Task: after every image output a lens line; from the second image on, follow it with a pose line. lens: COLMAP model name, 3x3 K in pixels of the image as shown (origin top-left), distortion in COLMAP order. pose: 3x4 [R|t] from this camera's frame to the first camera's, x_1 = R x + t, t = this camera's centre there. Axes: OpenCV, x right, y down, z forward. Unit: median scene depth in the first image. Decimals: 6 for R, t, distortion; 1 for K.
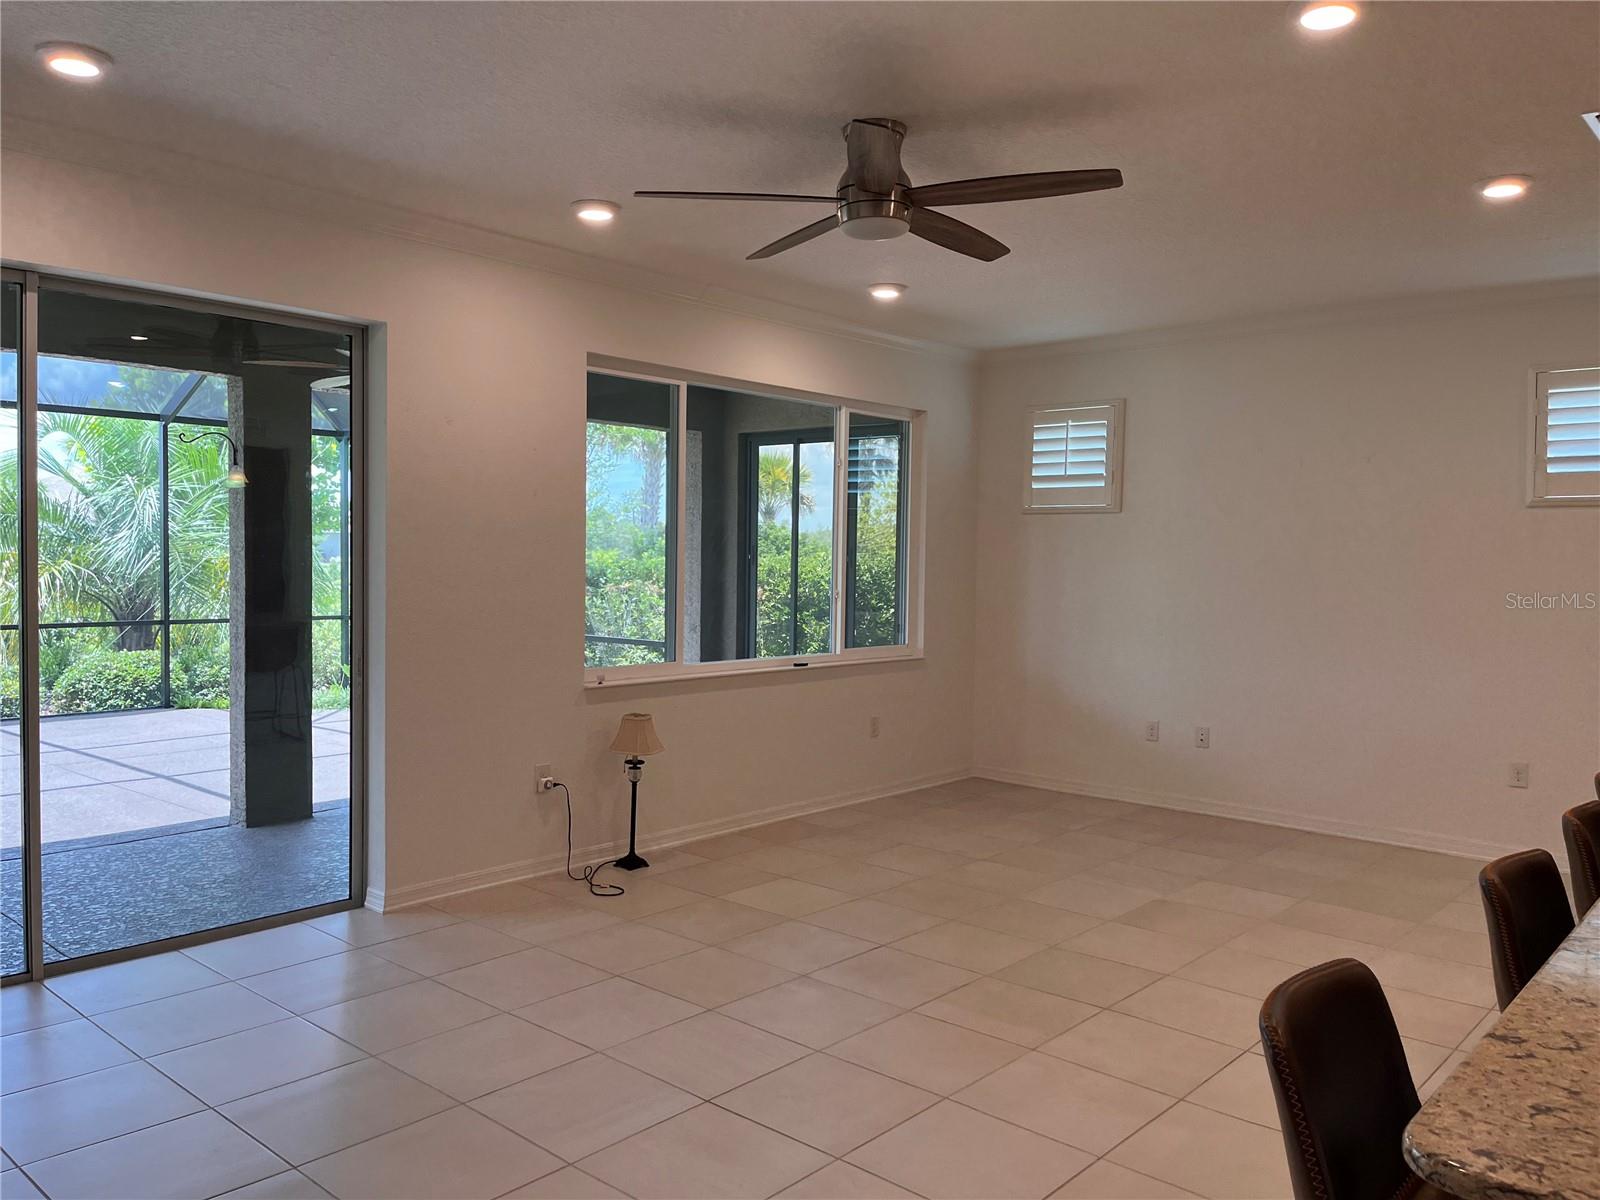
lens RADIAL K [[1214.2, 0, 792.7], [0, 1214.2, 604.5], [0, 0, 1]] dist [0.072470, -0.089451]
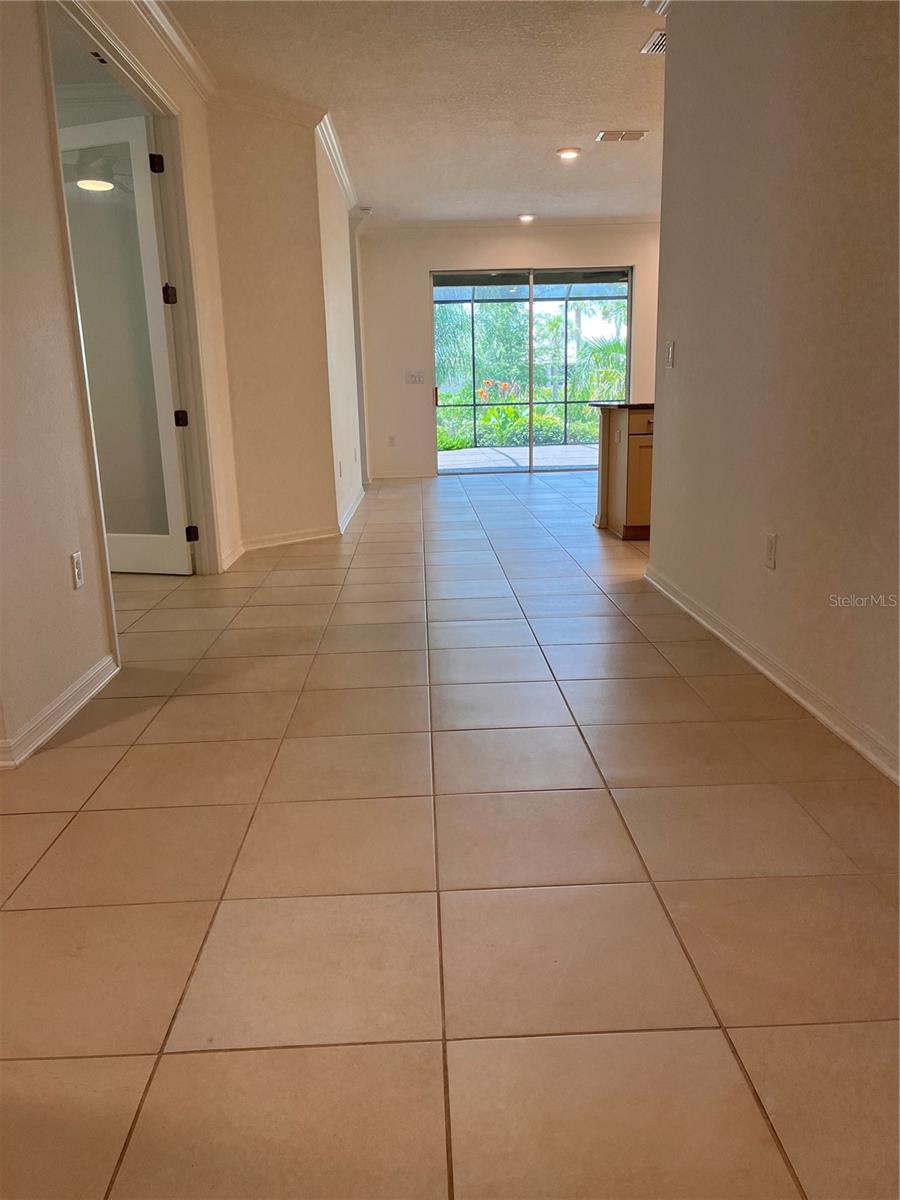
lens RADIAL K [[910.6, 0, 451.2], [0, 910.6, 609.1], [0, 0, 1]] dist [0.072470, -0.089451]
pose [[0.692322, 0.141517, -0.707575, 0.390501], [0.001547, 0.980287, 0.197574, 0.053506], [0.721587, -0.137879, 0.678455, -0.348143]]
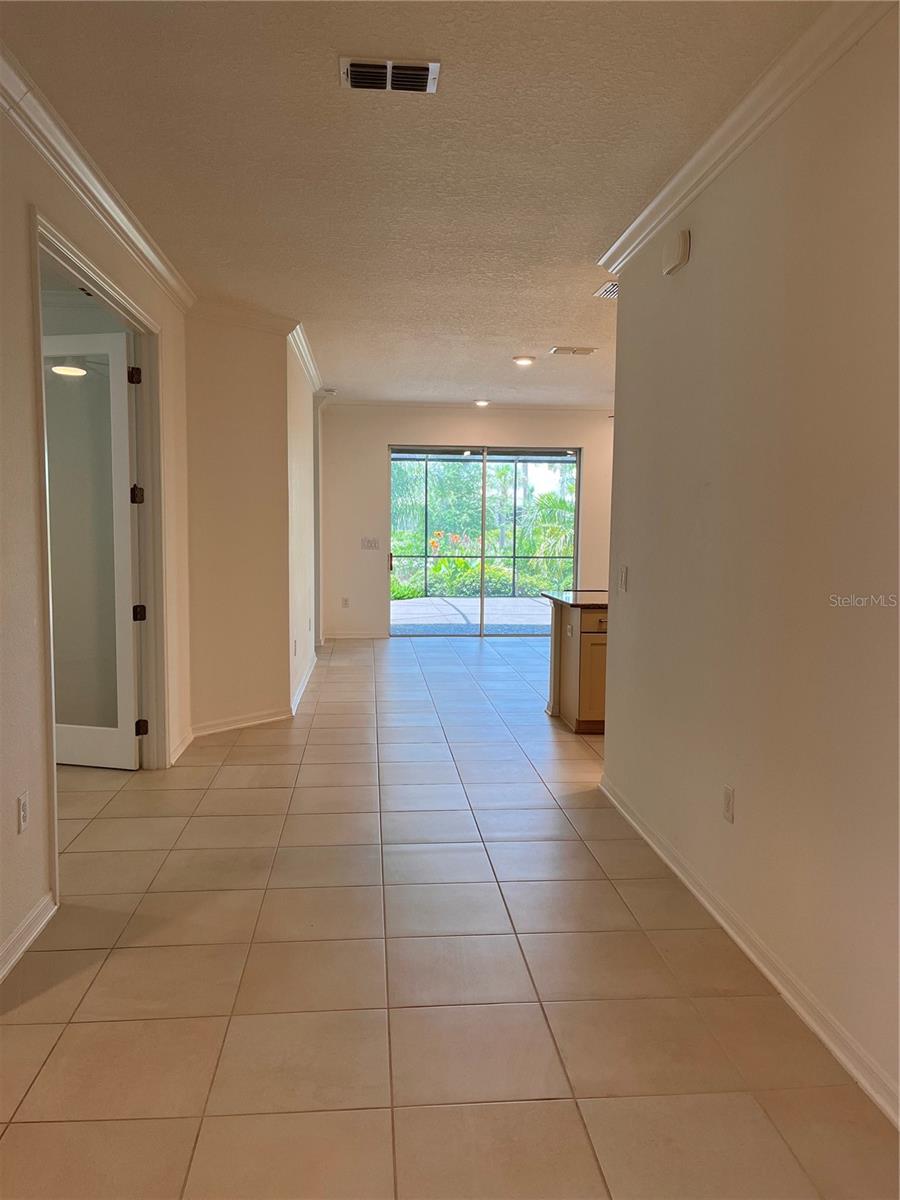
lens RADIAL K [[910.6, 0, 447.2], [0, 910.6, 607.3], [0, 0, 1]] dist [0.072470, -0.089451]
pose [[0.728235, 0.060779, -0.682627, 0.384413], [-0.031961, 0.997988, 0.054761, 0.021598], [0.684581, -0.018061, 0.728713, -0.349632]]
